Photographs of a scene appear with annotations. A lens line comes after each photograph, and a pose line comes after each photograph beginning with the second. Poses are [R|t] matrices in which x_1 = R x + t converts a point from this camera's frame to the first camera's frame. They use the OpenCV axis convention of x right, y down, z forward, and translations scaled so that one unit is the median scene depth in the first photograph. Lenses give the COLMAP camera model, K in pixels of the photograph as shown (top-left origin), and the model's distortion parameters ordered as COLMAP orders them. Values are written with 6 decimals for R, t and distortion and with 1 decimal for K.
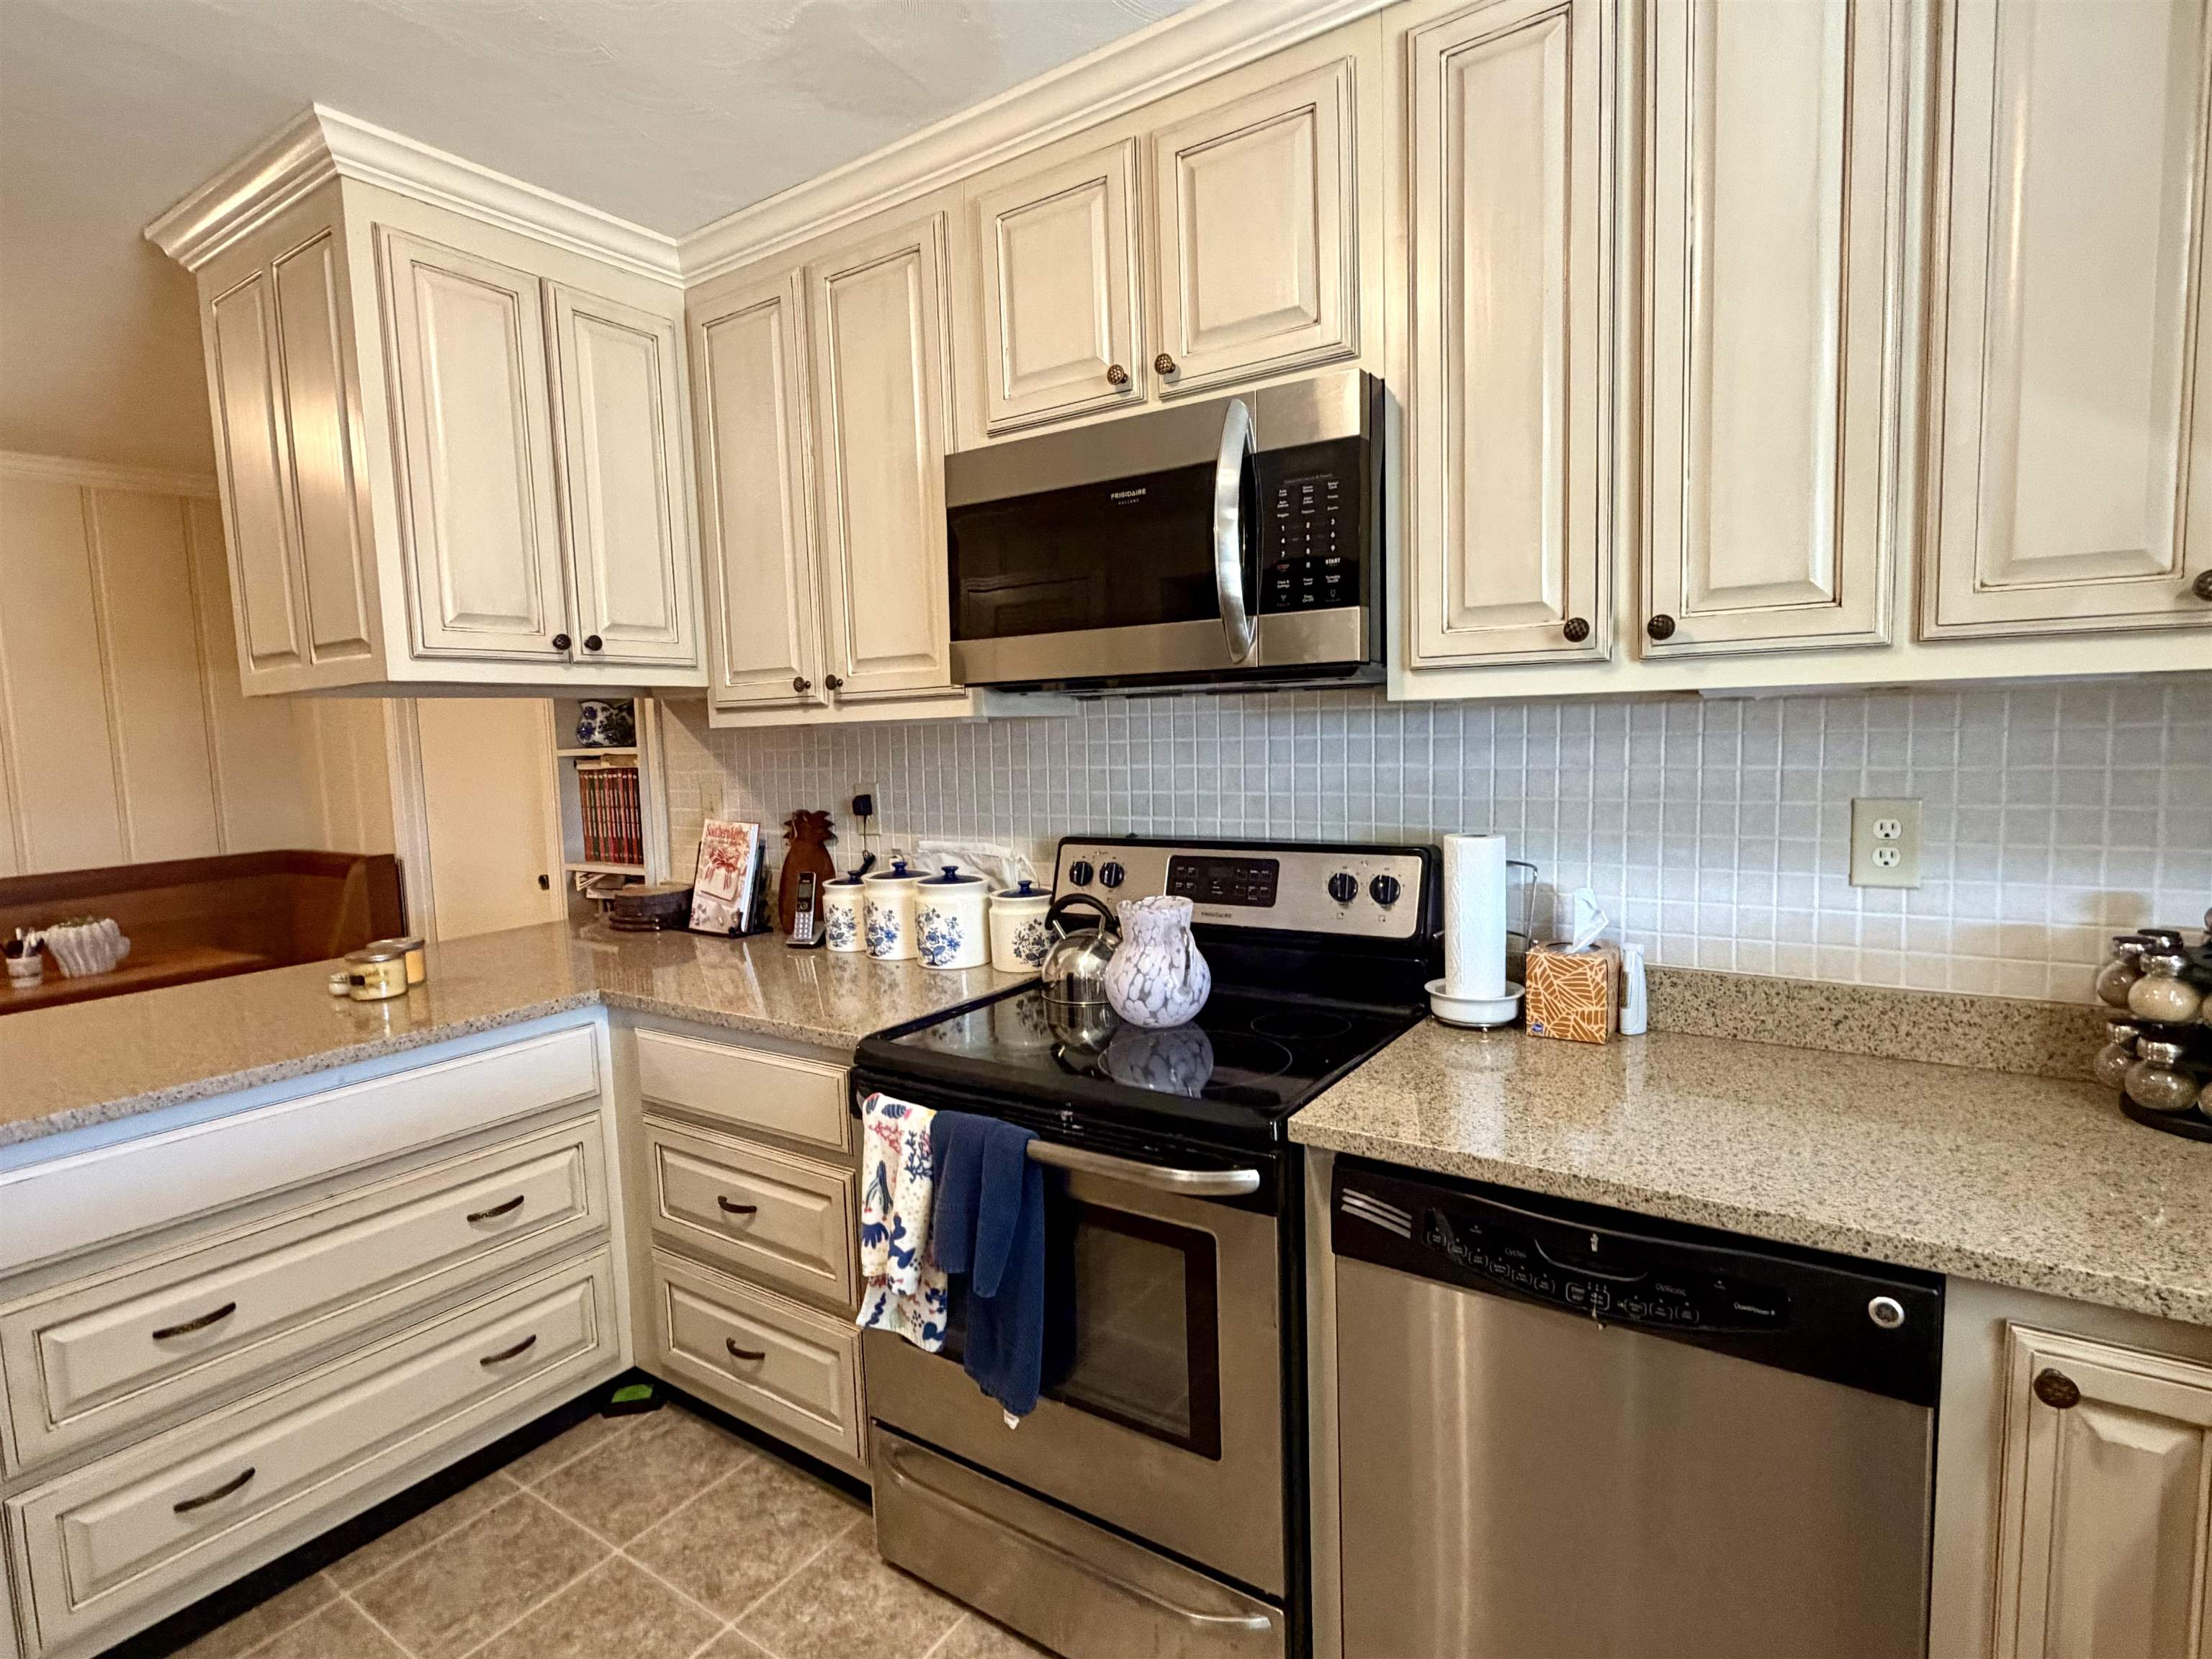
lens RADIAL K [[1106.0, 0, 1105.3], [0, 1106.0, 836.3], [0, 0, 1]] dist [-0.004145, -0.001282]
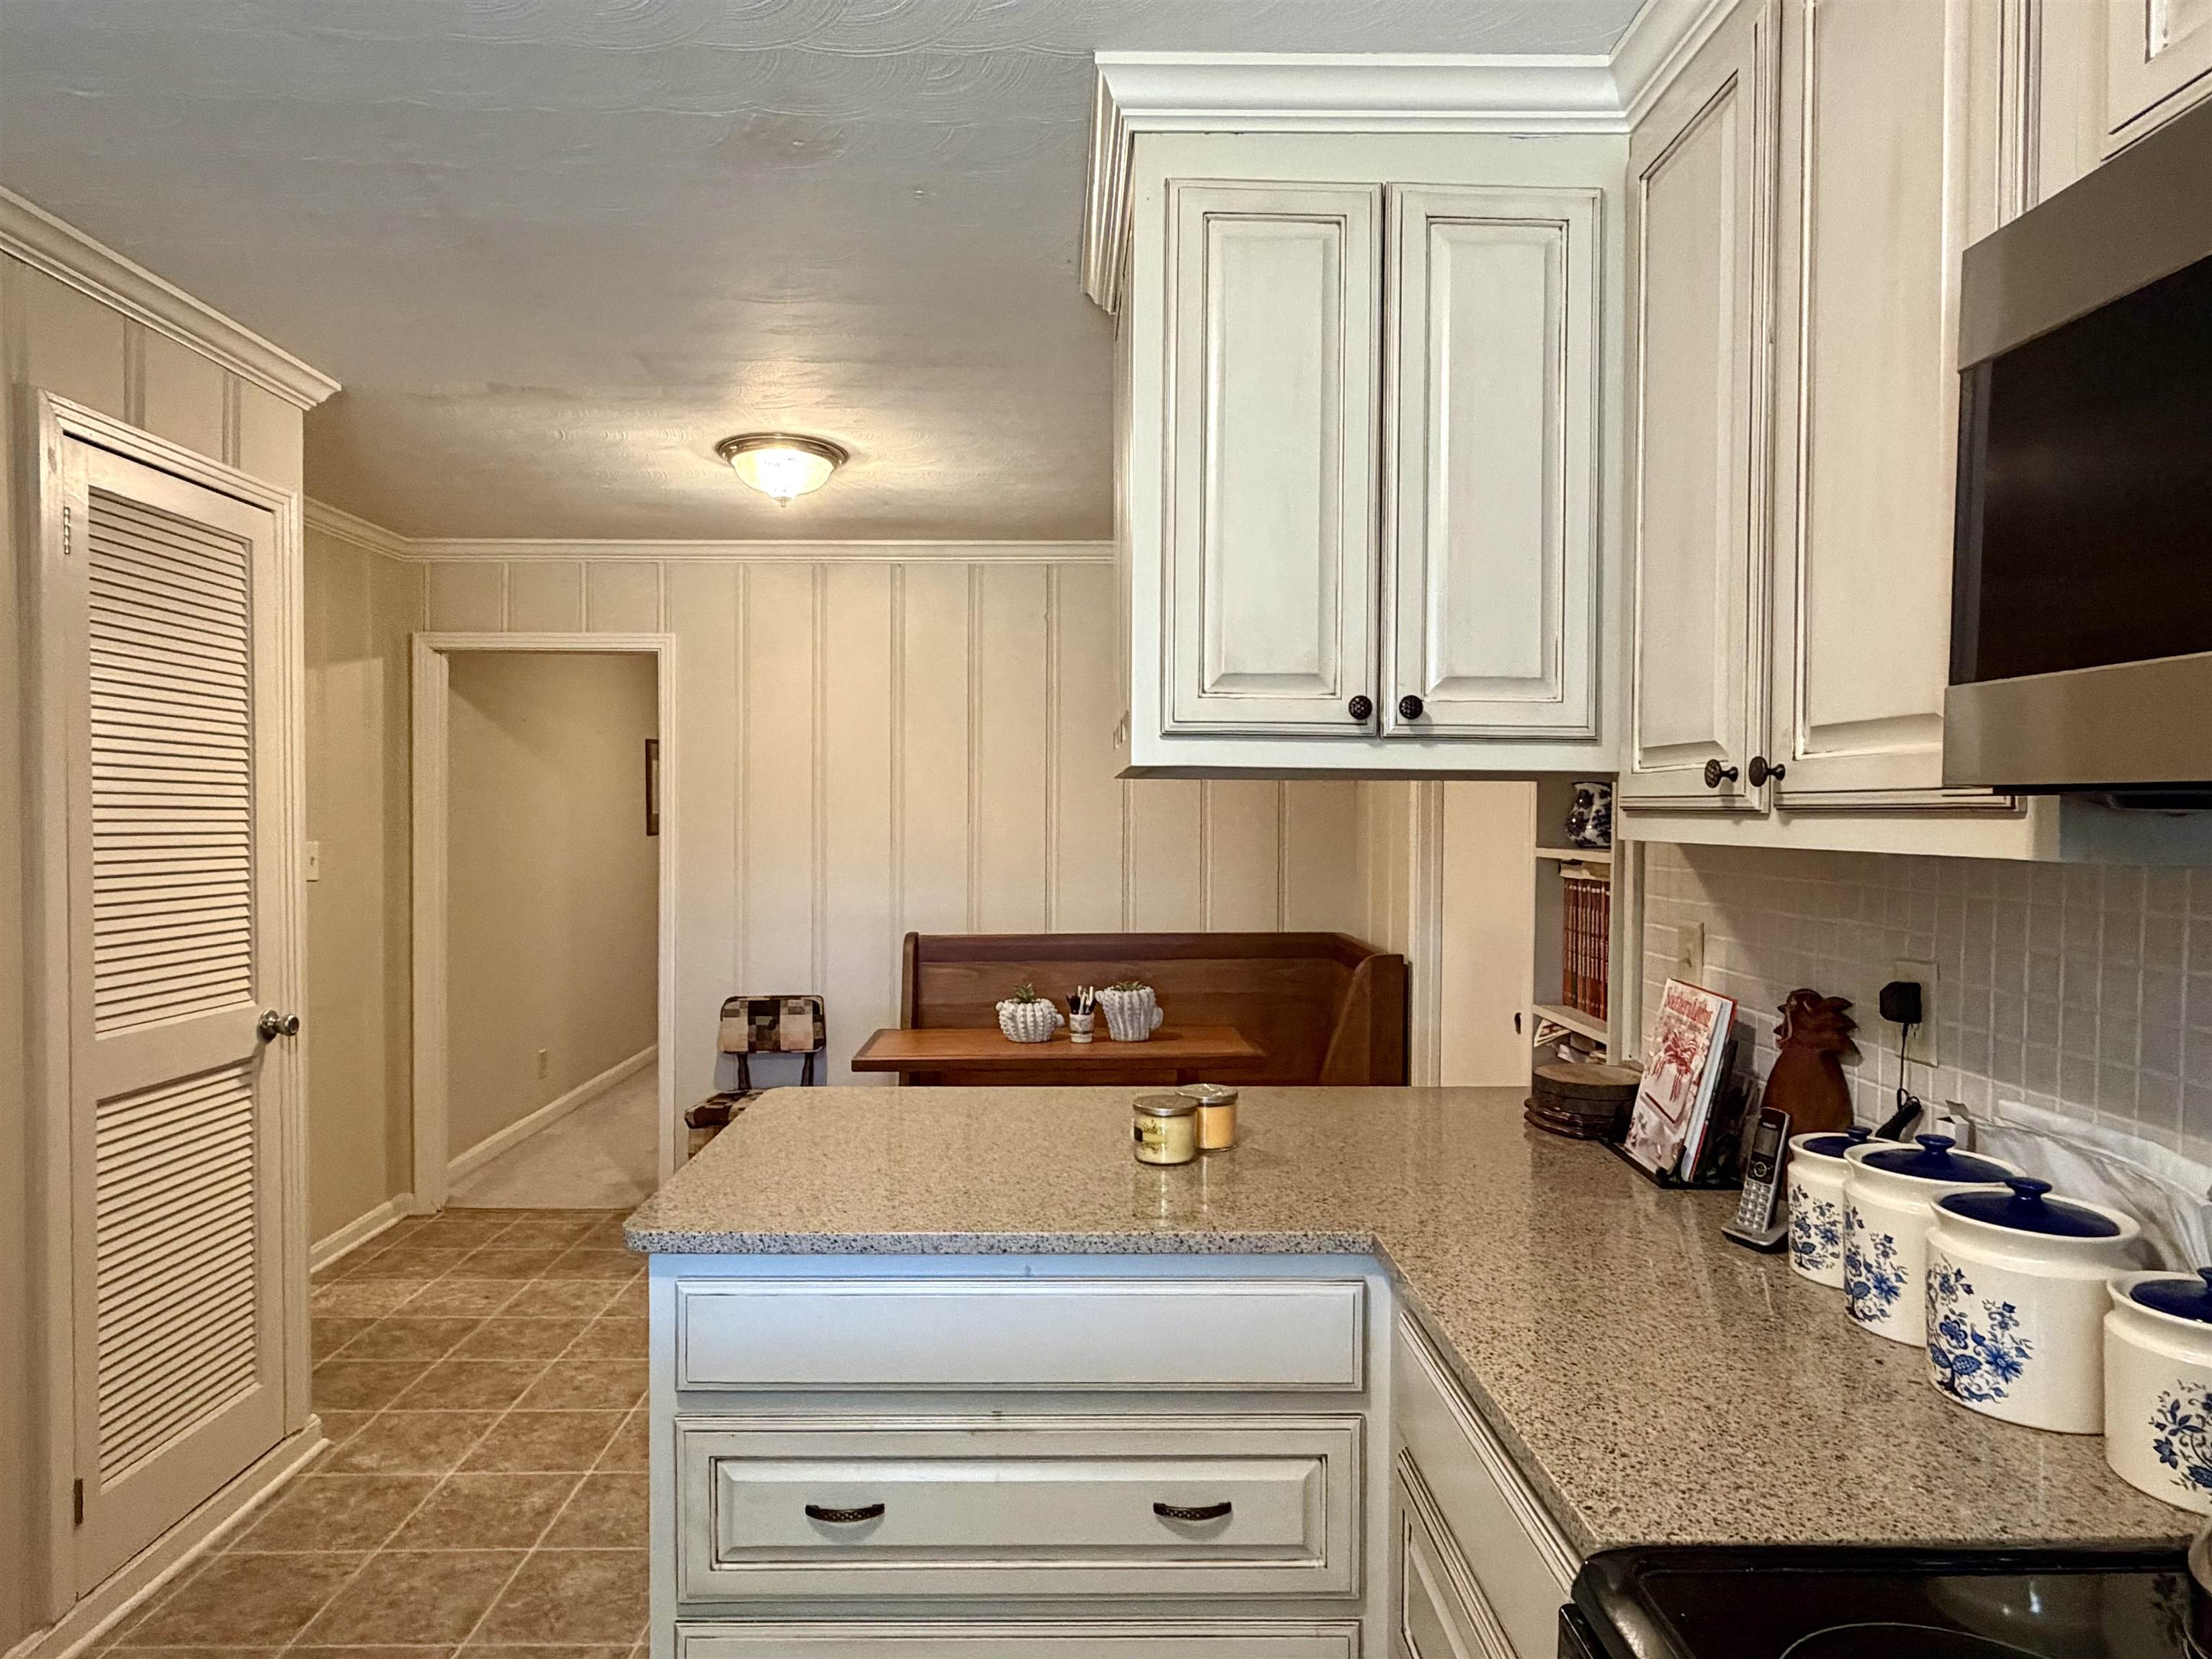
lens RADIAL K [[1326.8, 0, 1092.0], [0, 1326.8, 832.1], [0, 0, 1]] dist [-0.002485, 0.001416]
pose [[0.571013, 0.049504, -0.819447, 0.074074], [-0.105780, 0.994296, -0.013643, -0.064527], [0.814097, 0.094471, 0.572993, 0.366789]]
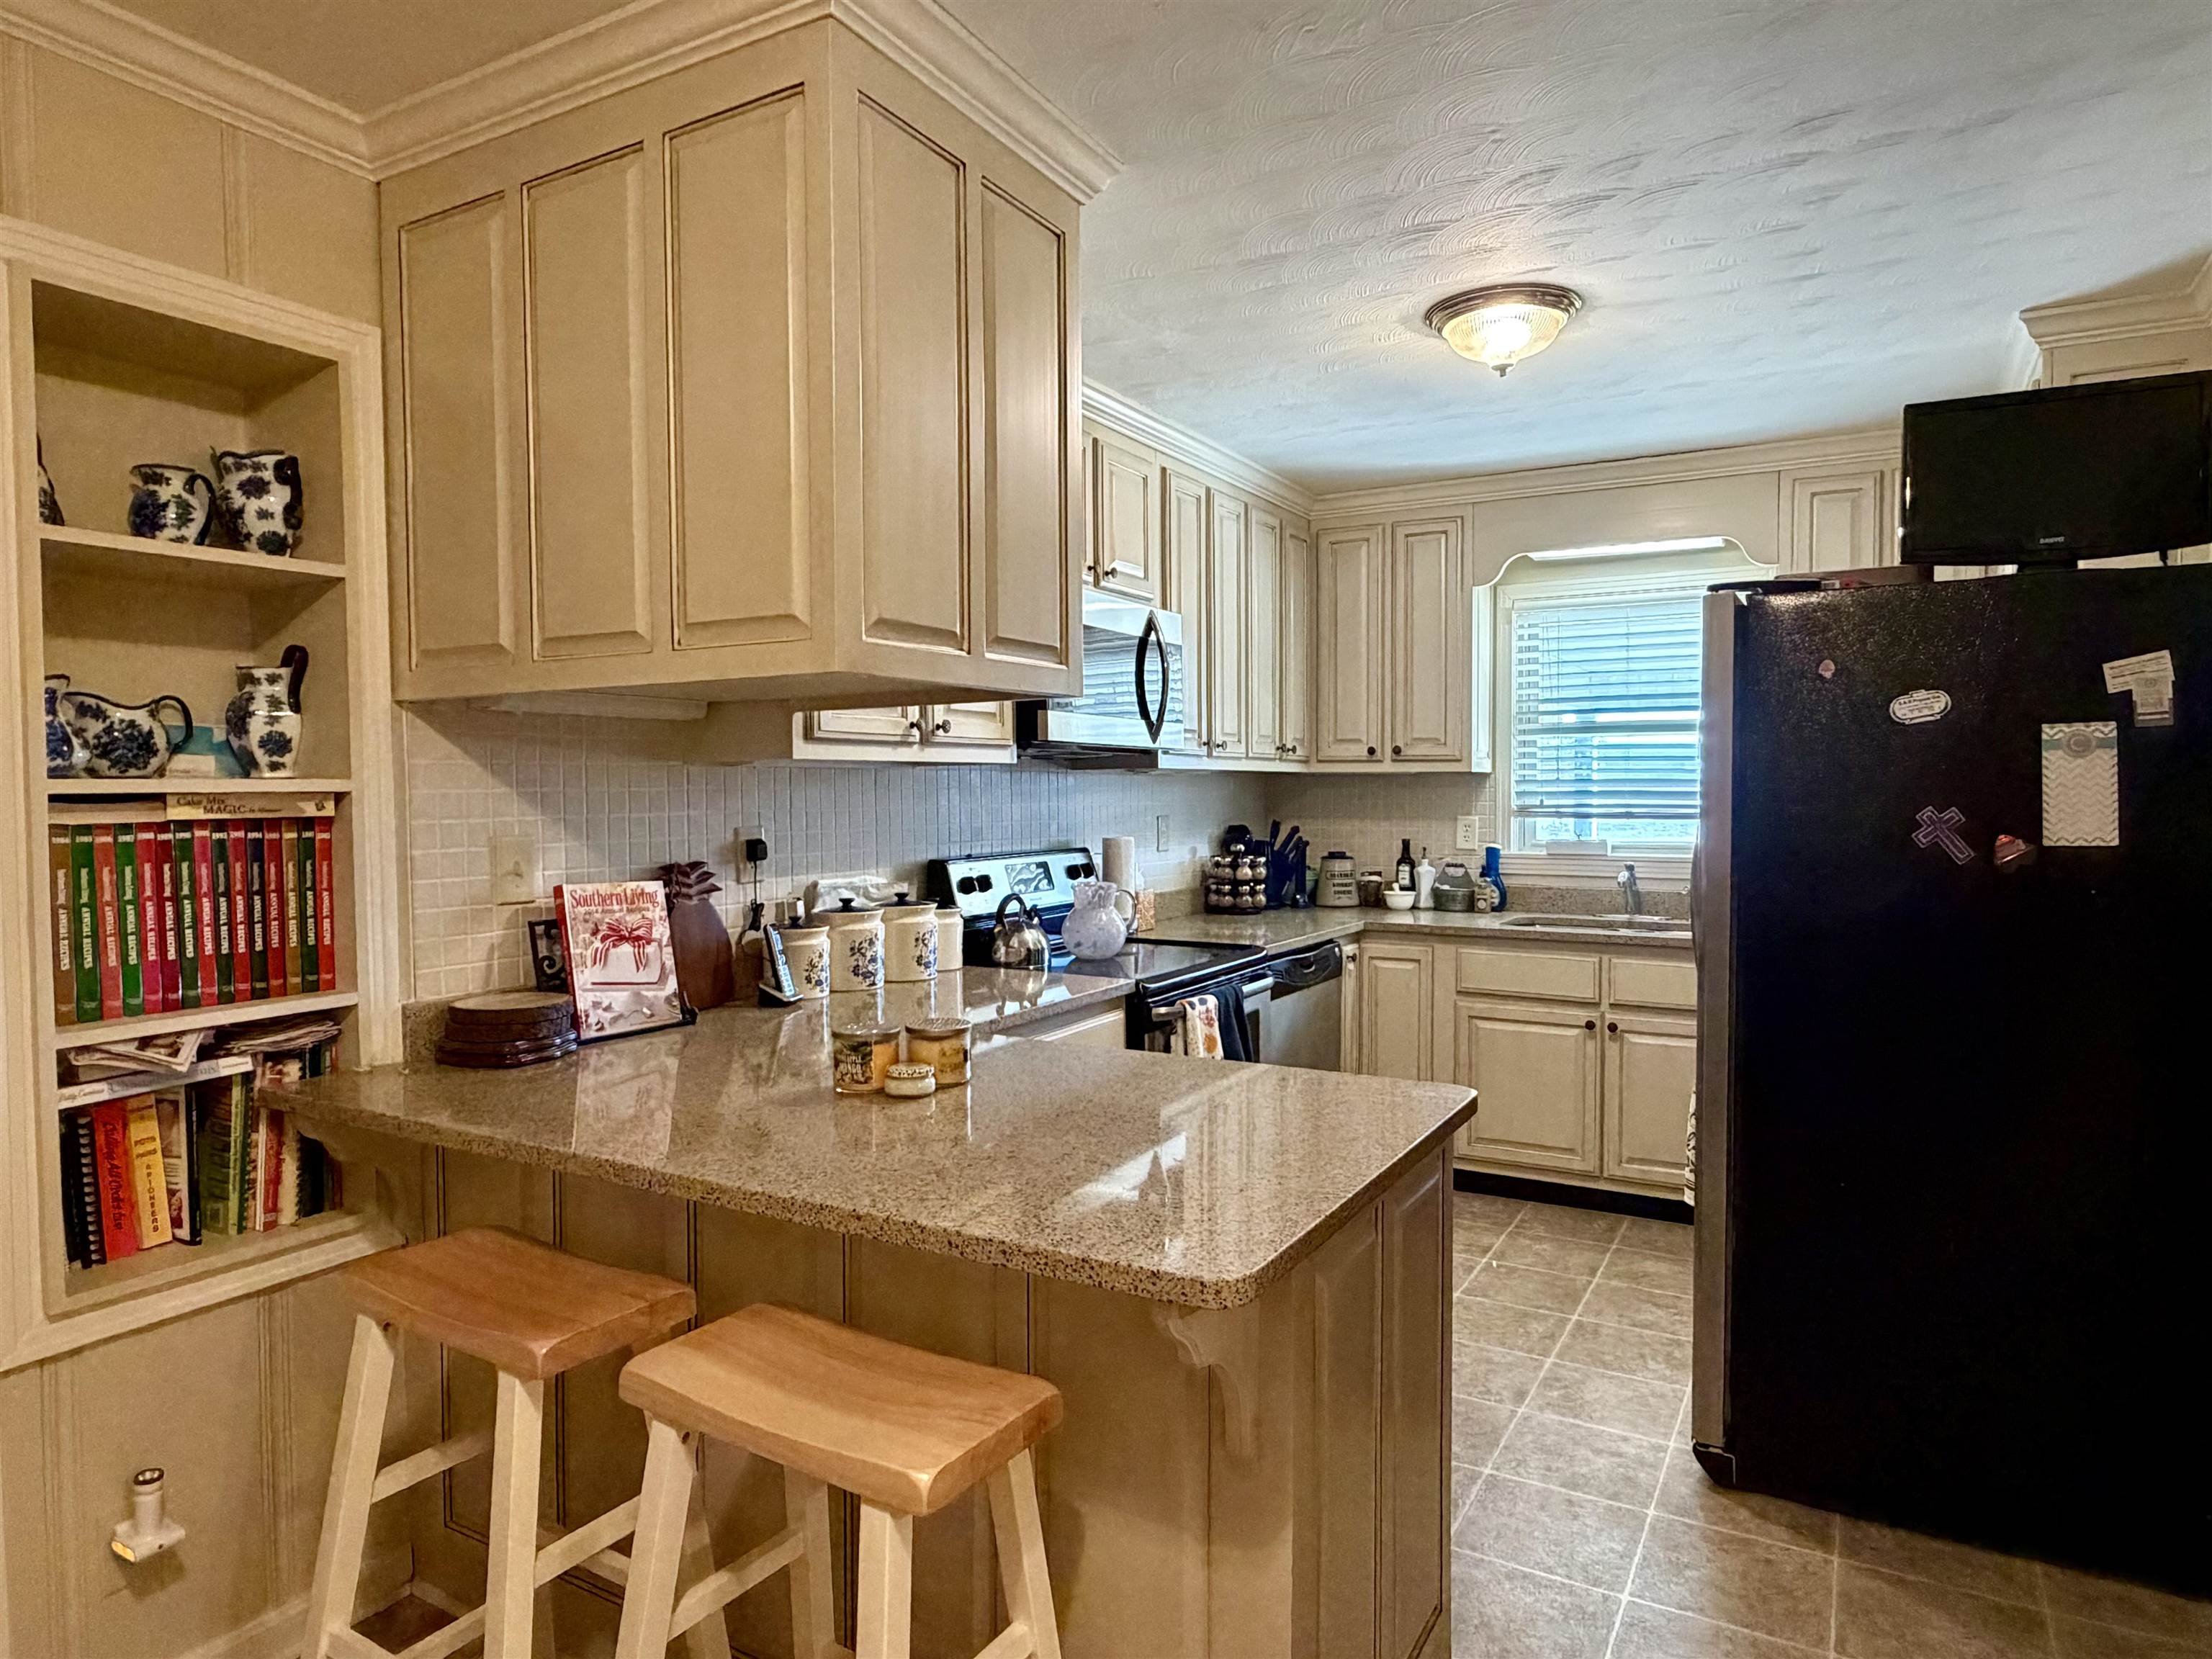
lens RADIAL K [[1326.8, 0, 1088.8], [0, 1326.8, 834.8], [0, 0, 1]] dist [-0.002485, 0.001416]
pose [[-0.059729, -0.002808, 0.998211, -1.489684], [0.105499, 0.994378, 0.009110, -0.023532], [-0.992624, 0.105855, -0.059097, 0.872830]]
